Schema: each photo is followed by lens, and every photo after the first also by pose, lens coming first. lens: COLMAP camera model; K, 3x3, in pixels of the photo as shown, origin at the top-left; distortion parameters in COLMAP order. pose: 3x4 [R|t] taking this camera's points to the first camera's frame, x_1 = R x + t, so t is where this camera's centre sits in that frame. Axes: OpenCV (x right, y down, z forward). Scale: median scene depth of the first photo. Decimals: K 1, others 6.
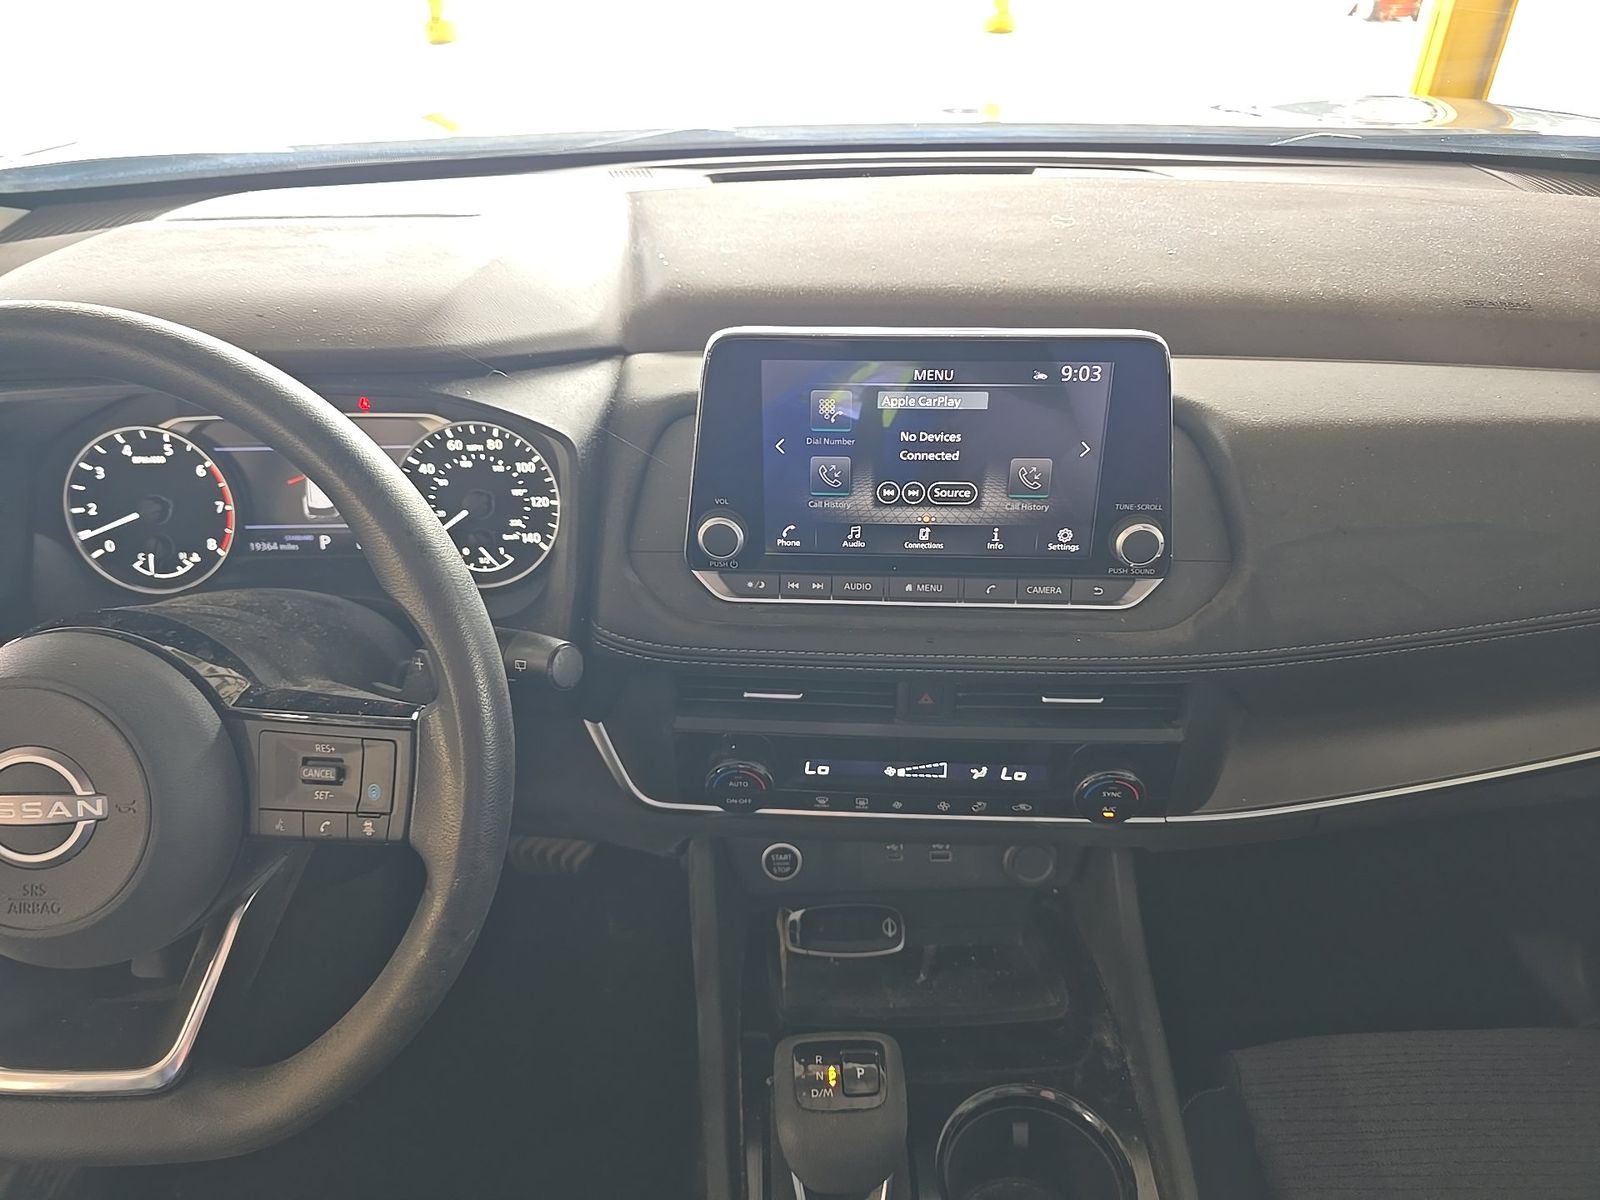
lens RADIAL K [[1077.6, 0, 809.3], [0, 1077.6, 597.6], [0, 0, 1]] dist [0.027480, -0.027155]
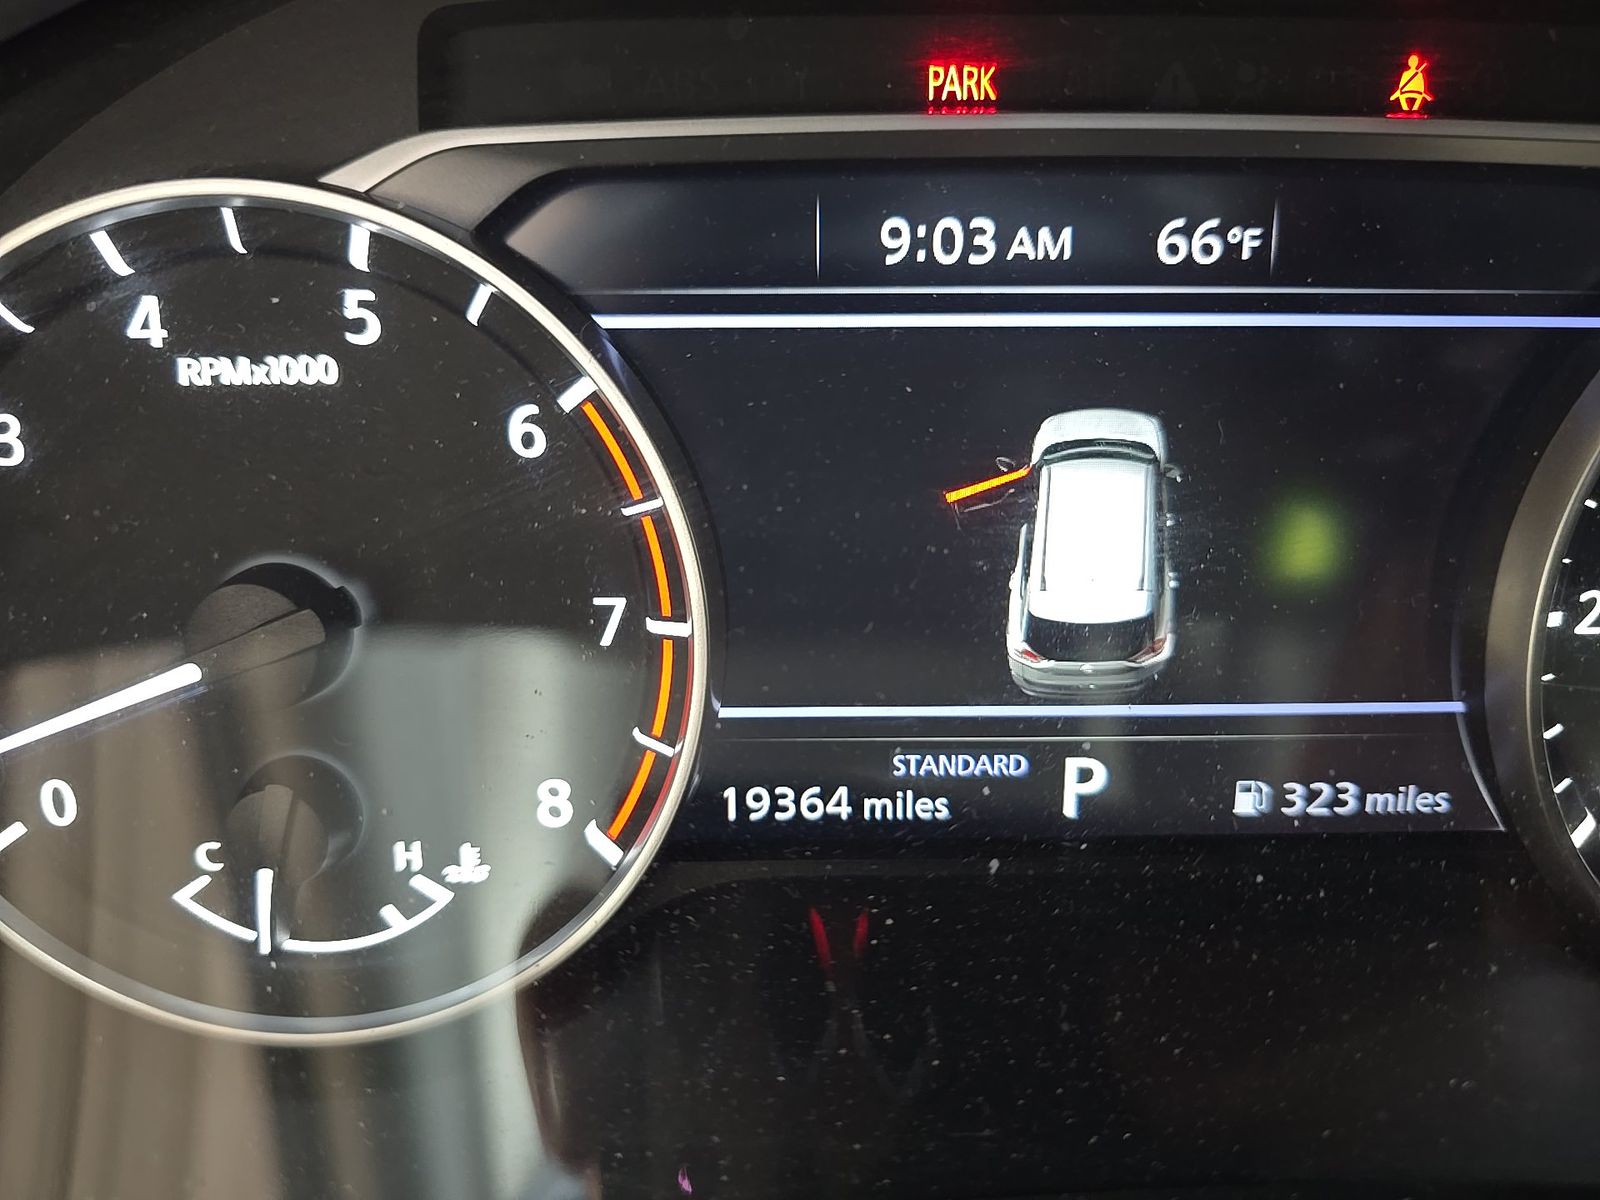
lens RADIAL K [[1077.6, 0, 791.8], [0, 1077.6, 602.0], [0, 0, 1]] dist [0.027480, -0.027155]
pose [[0.999427, 0.010717, -0.032097, -0.508456], [-0.010982, 0.999907, -0.008075, -0.086213], [0.032007, 0.008423, 0.999452, 0.812582]]
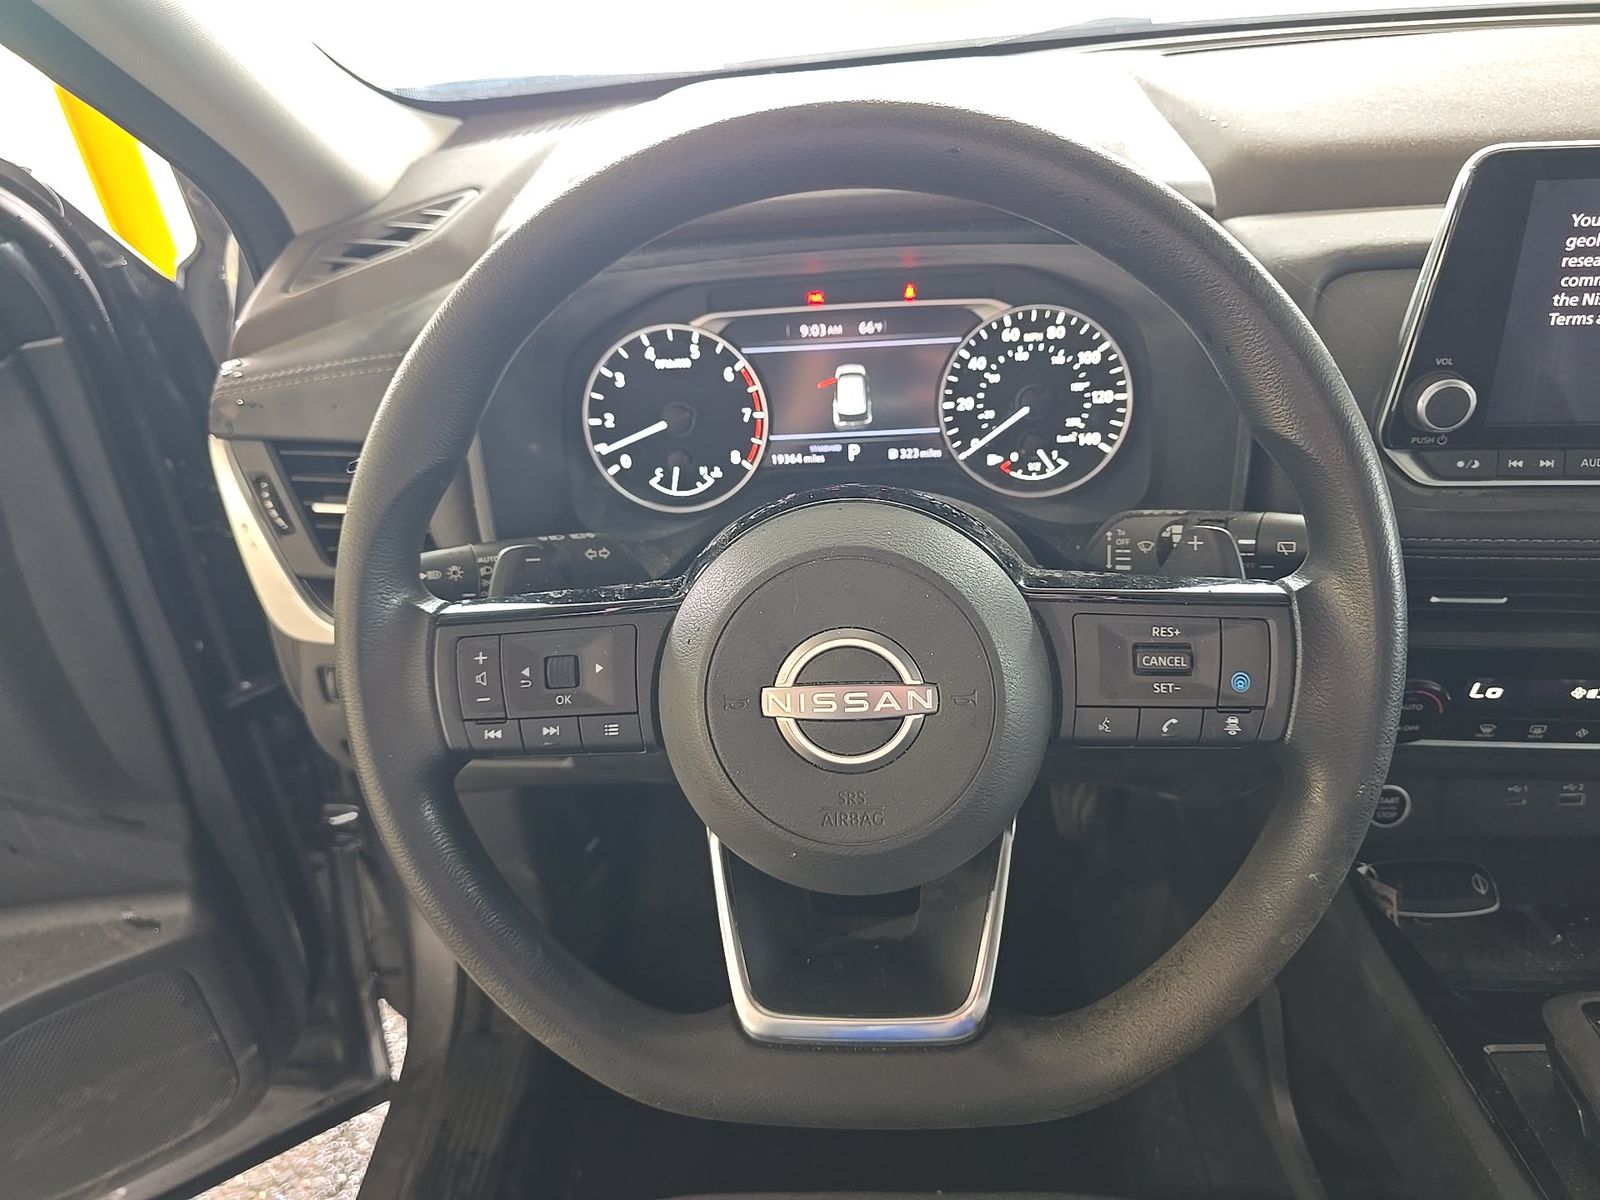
lens RADIAL K [[1077.6, 0, 803.8], [0, 1077.6, 613.4], [0, 0, 1]] dist [0.027480, -0.027155]
pose [[0.996856, -0.016417, -0.077520, -0.431823], [0.017631, 0.999732, 0.015003, 0.070757], [0.077253, -0.016323, 0.996878, 0.100962]]
